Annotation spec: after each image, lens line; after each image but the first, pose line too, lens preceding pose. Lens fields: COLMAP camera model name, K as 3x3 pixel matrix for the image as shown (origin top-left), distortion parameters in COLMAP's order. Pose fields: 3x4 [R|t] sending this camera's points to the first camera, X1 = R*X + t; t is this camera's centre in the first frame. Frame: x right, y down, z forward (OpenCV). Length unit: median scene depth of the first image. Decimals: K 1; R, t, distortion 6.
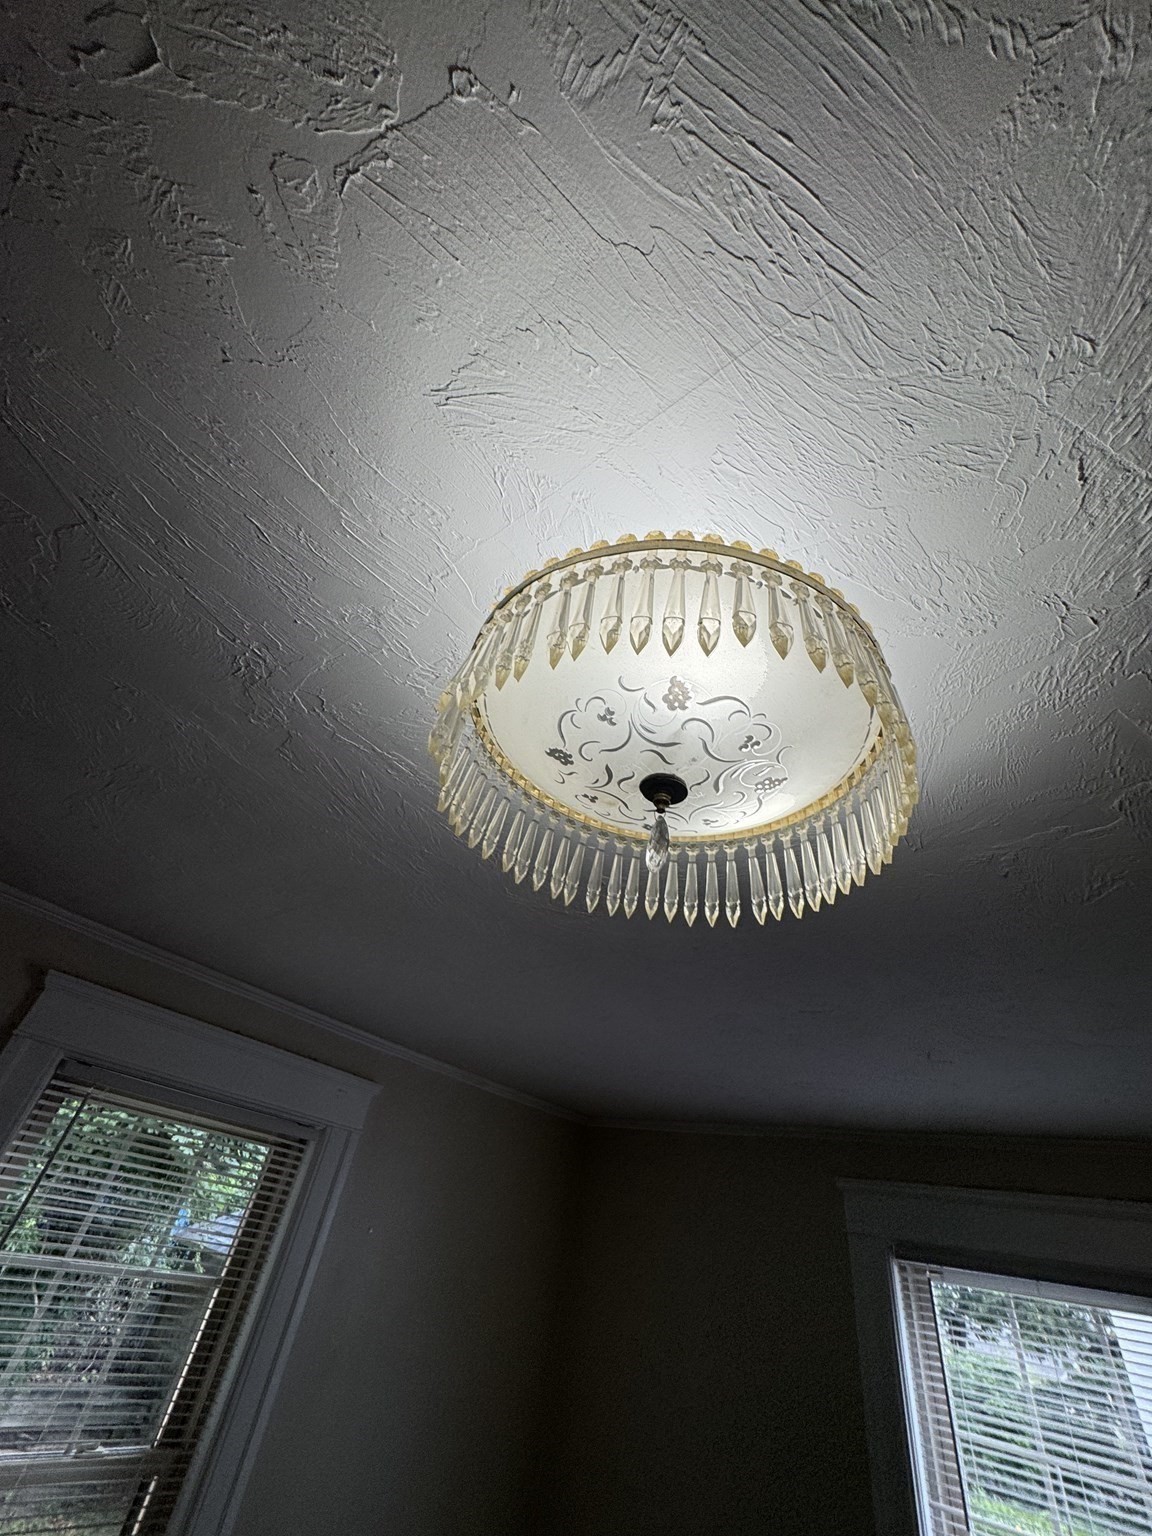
lens RADIAL K [[618.1, 0, 578.1], [0, 618.1, 762.7], [0, 0, 1]] dist [0.010696, -0.000091]
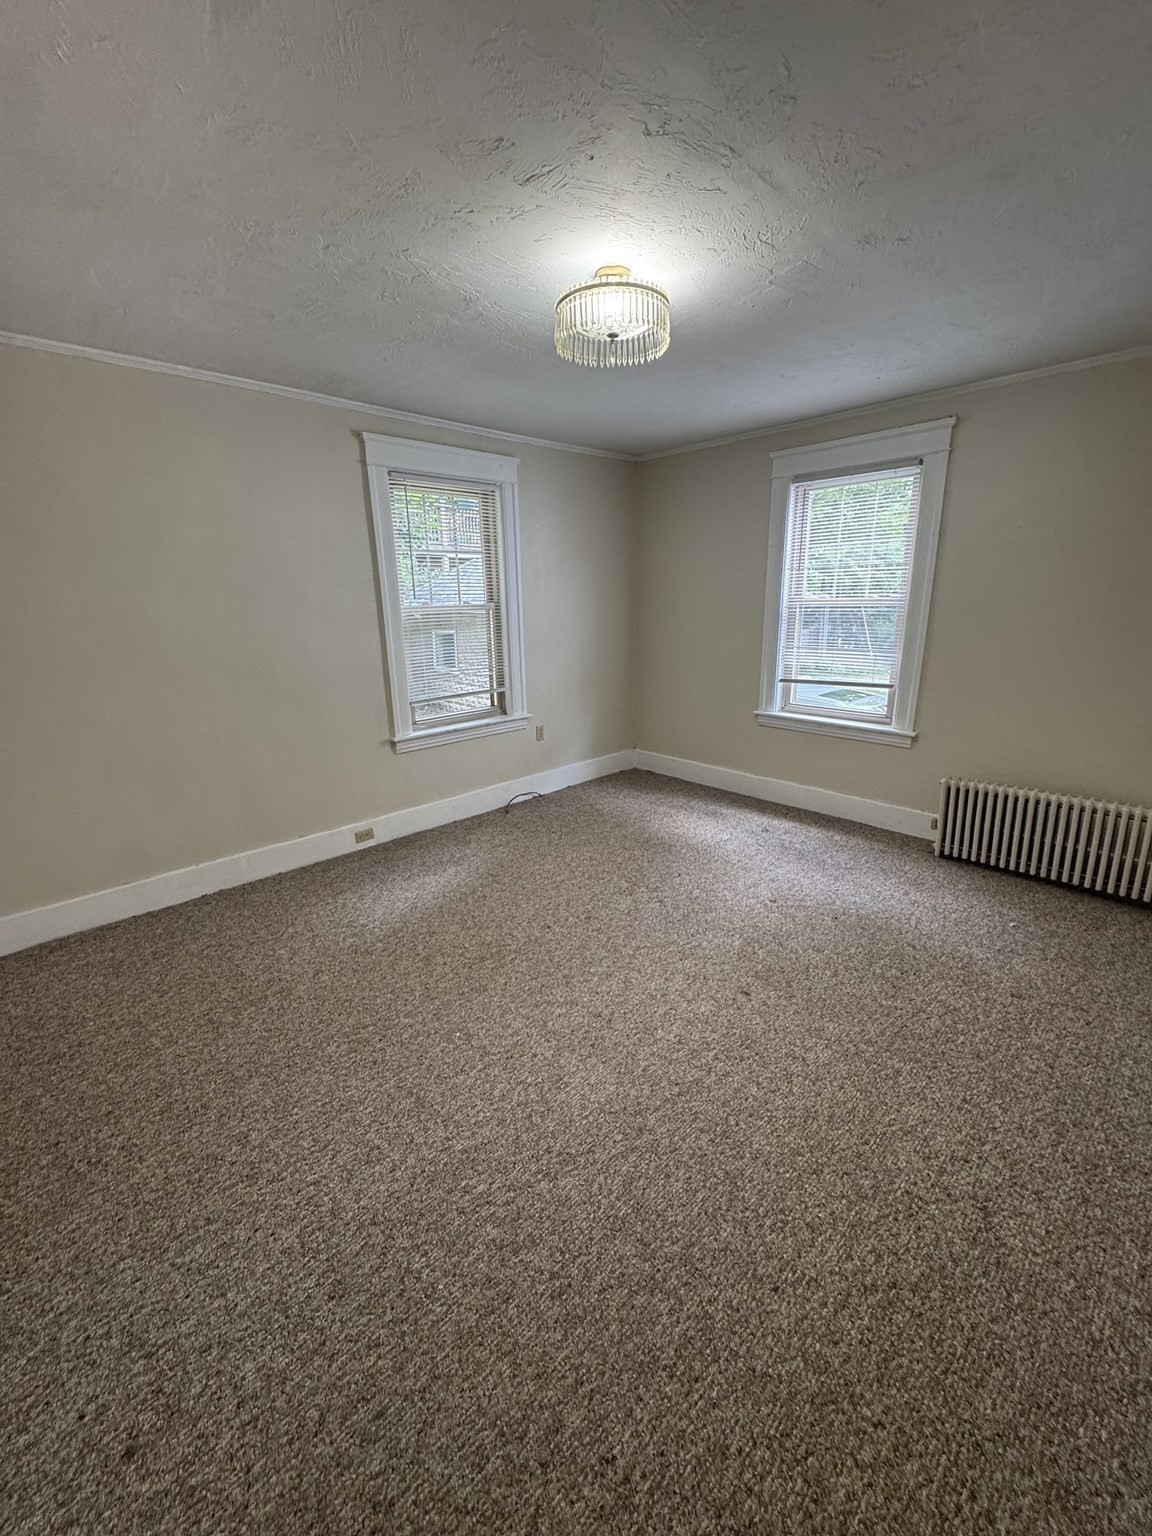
lens RADIAL K [[618.1, 0, 578.1], [0, 618.1, 762.7], [0, 0, 1]] dist [0.010696, -0.000091]
pose [[0.975553, -0.139680, -0.169666, 0.058549], [0.219555, 0.585605, 0.780296, -0.411849], [-0.009634, -0.798471, 0.601956, -0.976678]]
